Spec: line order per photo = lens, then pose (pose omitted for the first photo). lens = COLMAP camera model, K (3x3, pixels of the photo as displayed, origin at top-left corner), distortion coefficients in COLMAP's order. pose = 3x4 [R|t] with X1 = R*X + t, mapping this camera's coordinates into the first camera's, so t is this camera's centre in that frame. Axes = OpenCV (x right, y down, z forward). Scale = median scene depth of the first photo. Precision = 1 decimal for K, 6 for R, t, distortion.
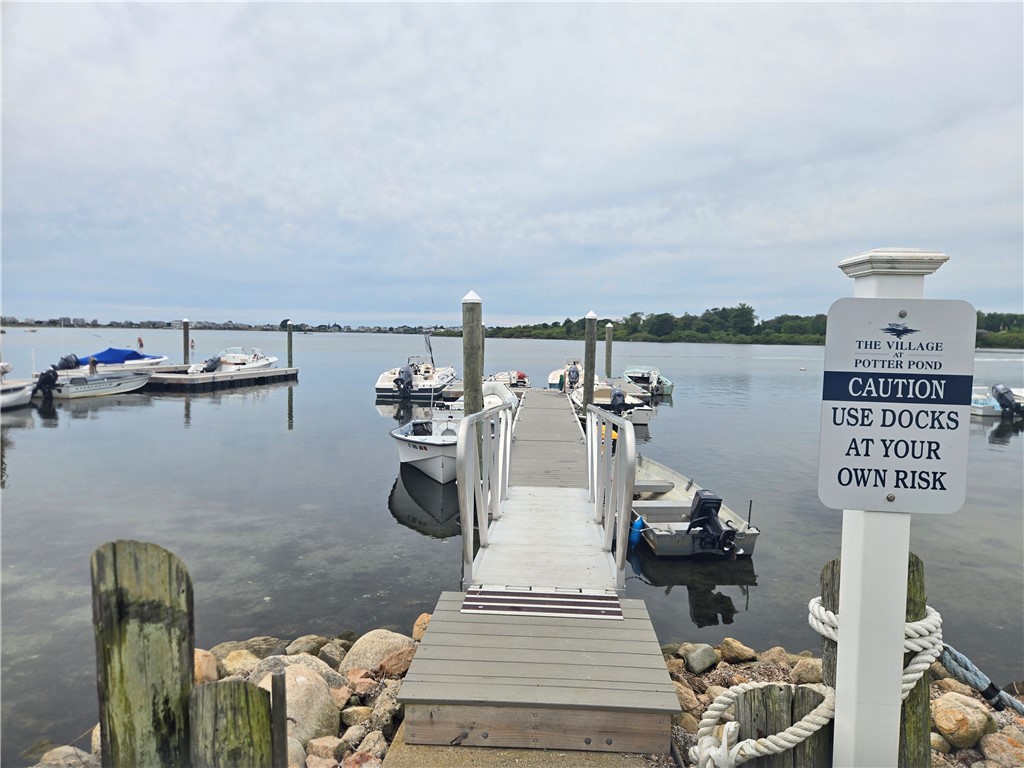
lens RADIAL K [[672.6, 0, 509.2], [0, 672.6, 391.1], [0, 0, 1]] dist [0.084030, -0.070003]
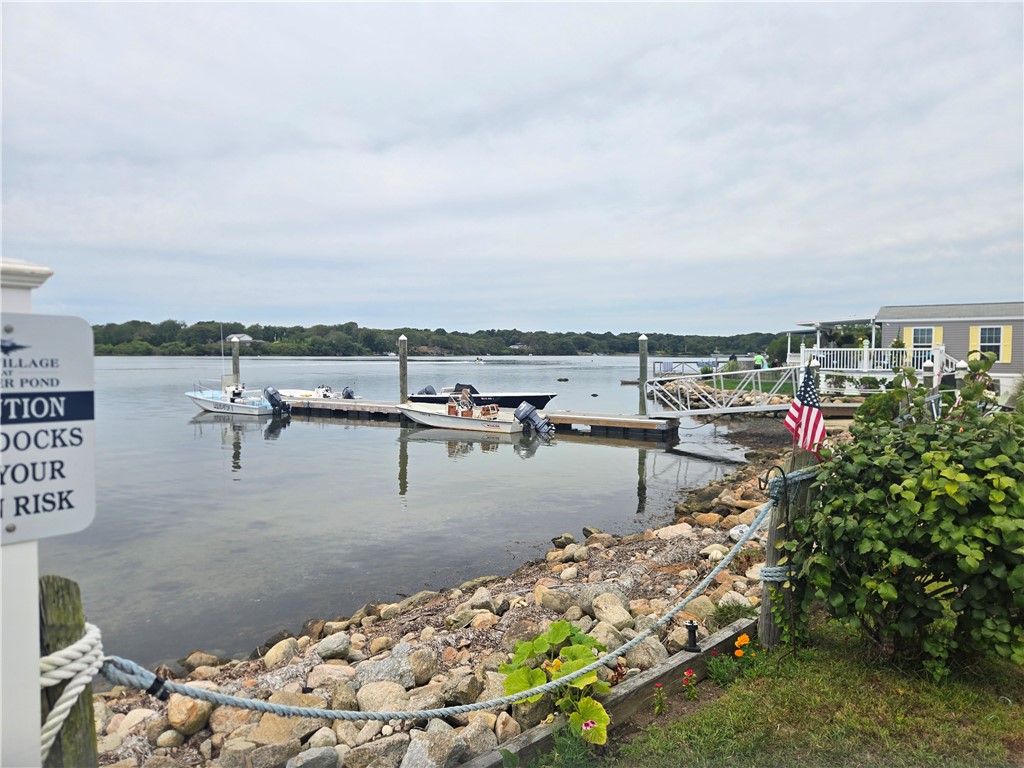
lens RADIAL K [[672.6, 0, 509.2], [0, 672.6, 391.1], [0, 0, 1]] dist [0.084030, -0.070003]
pose [[0.597262, -0.062742, 0.799589, 0.227390], [0.073508, 0.997022, 0.023327, -0.000280], [-0.798671, 0.044844, 0.600095, -0.097260]]
